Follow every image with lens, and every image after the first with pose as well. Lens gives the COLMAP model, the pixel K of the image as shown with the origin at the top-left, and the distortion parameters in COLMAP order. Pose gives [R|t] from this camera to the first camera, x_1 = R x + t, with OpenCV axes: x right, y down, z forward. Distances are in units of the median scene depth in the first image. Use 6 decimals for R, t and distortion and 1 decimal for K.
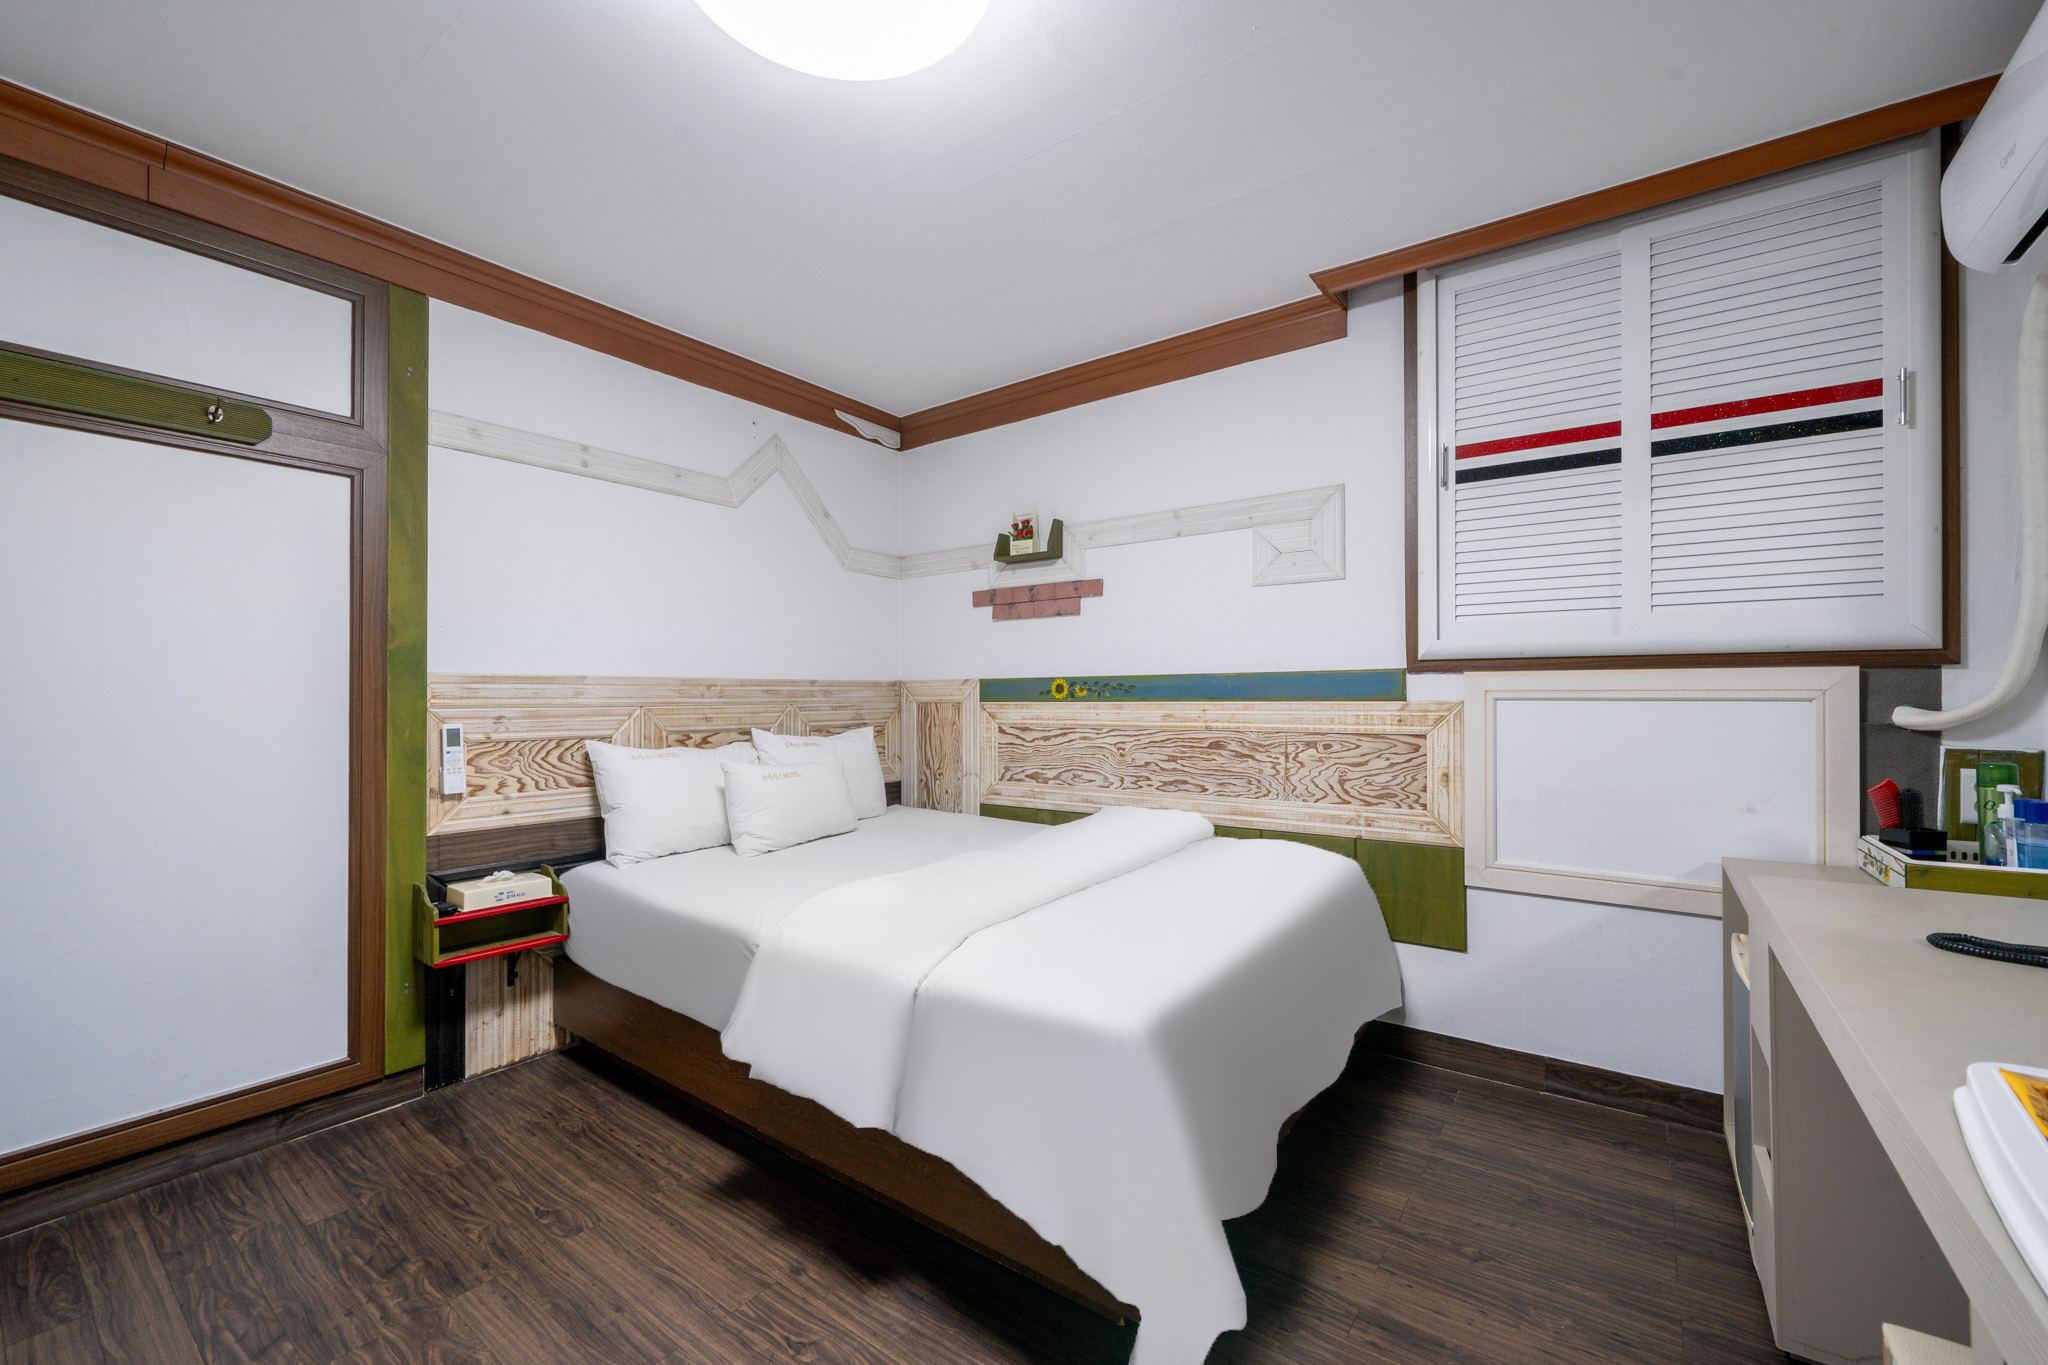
lens RADIAL K [[824.4, 0, 1016.1], [0, 824.4, 688.5], [0, 0, 1]] dist [-0.001126, -0.000318]
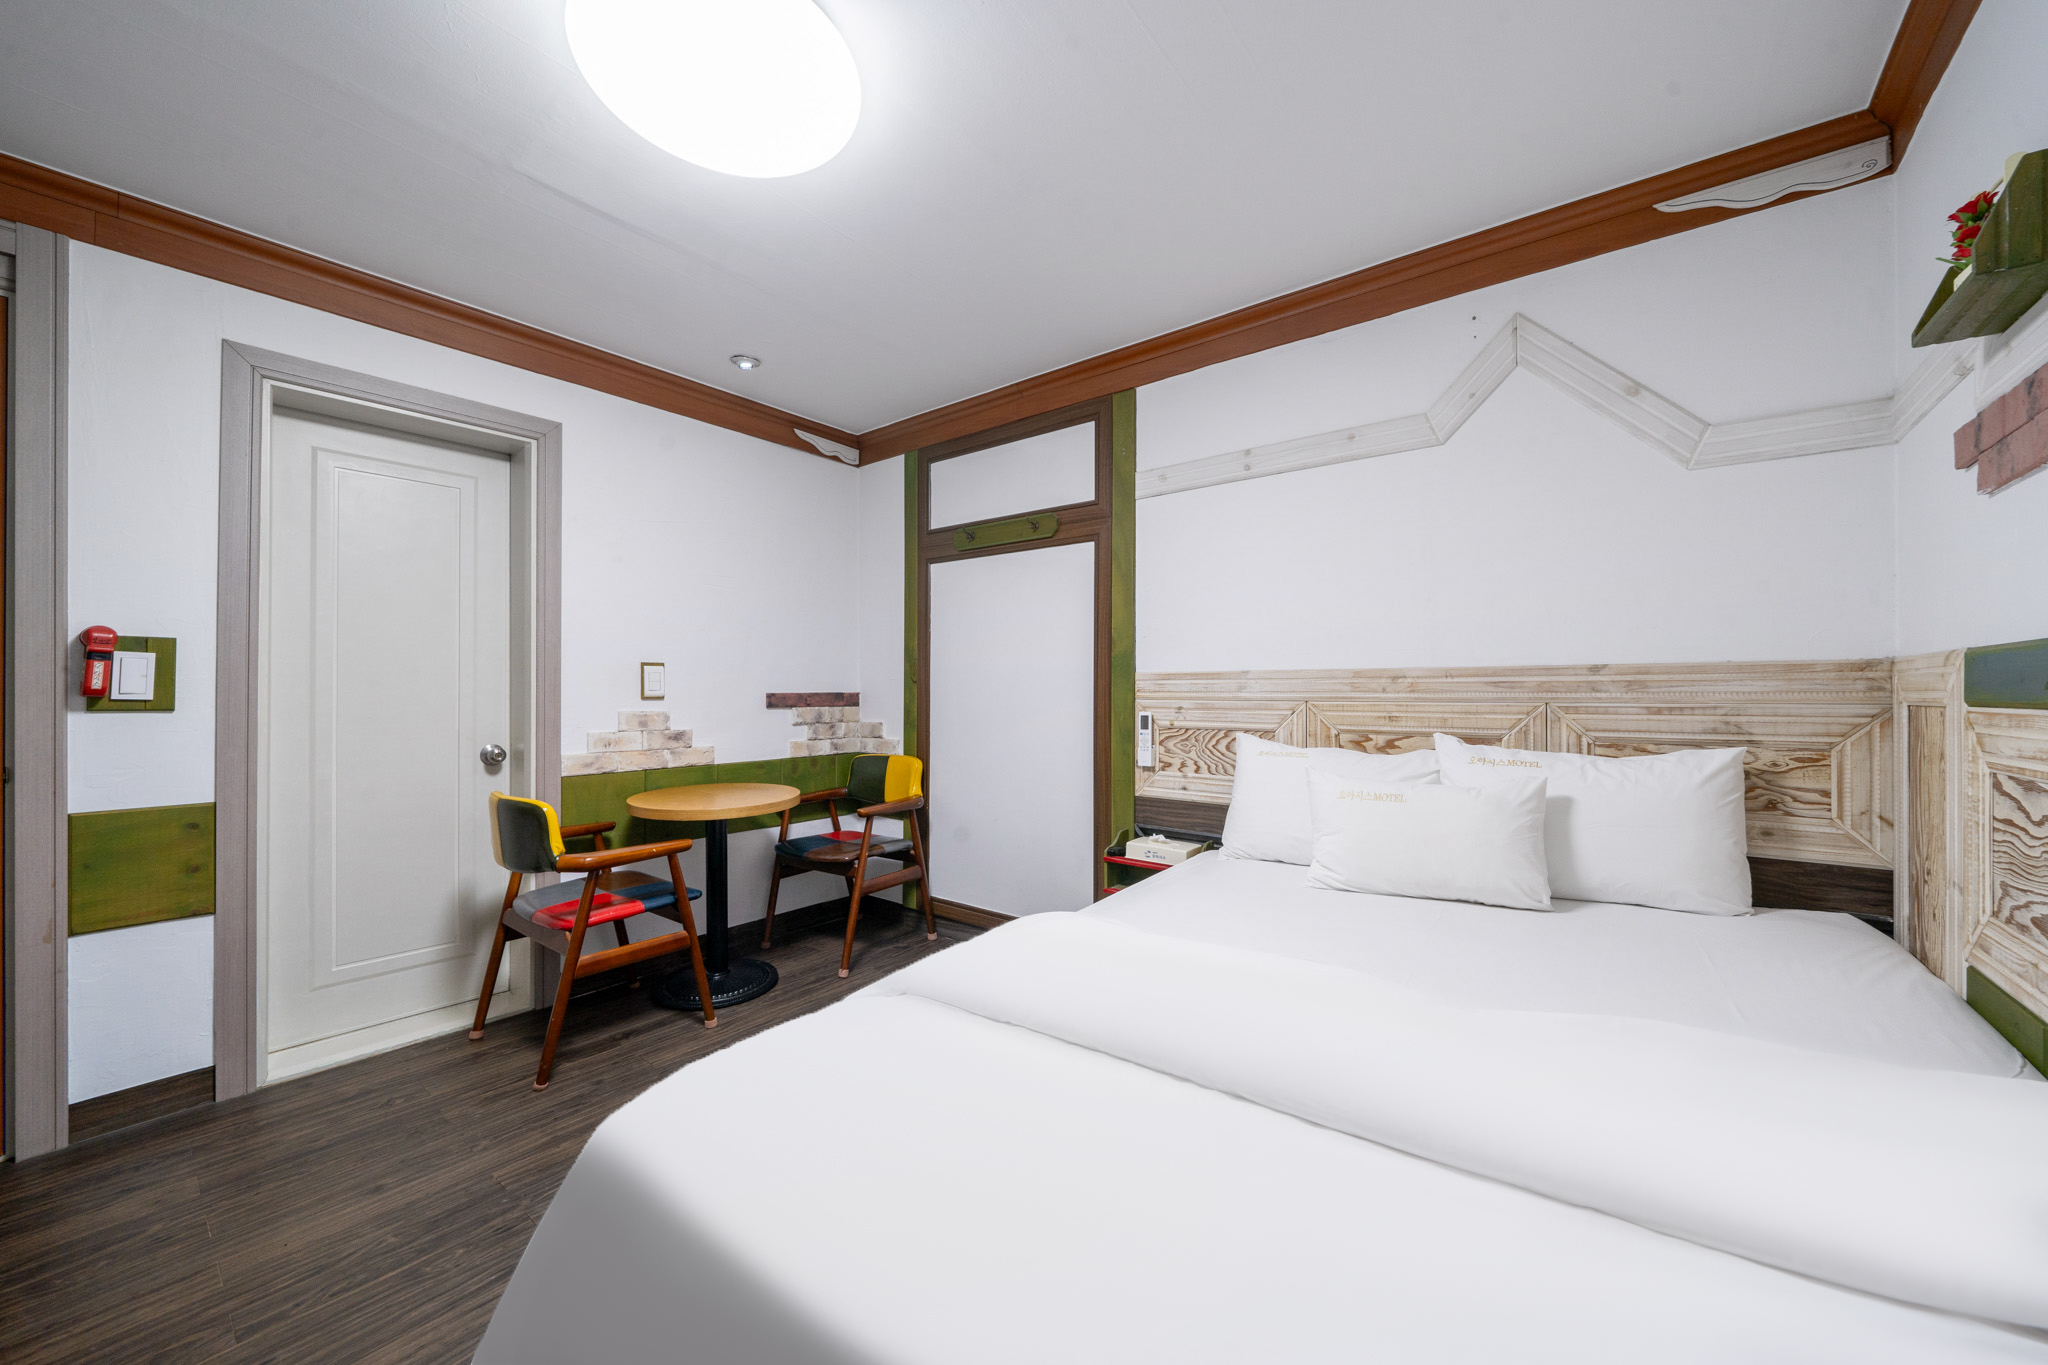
lens RADIAL K [[764.0, 0, 1024.0], [0, 764.0, 682.5], [0, 0, 1]] dist [0.000050, 0.000002]
pose [[-0.029871, -0.006292, -0.999534, 0.494346], [0.010980, 0.999918, -0.006622, 0.003024], [0.999493, -0.011173, -0.029799, 0.818267]]
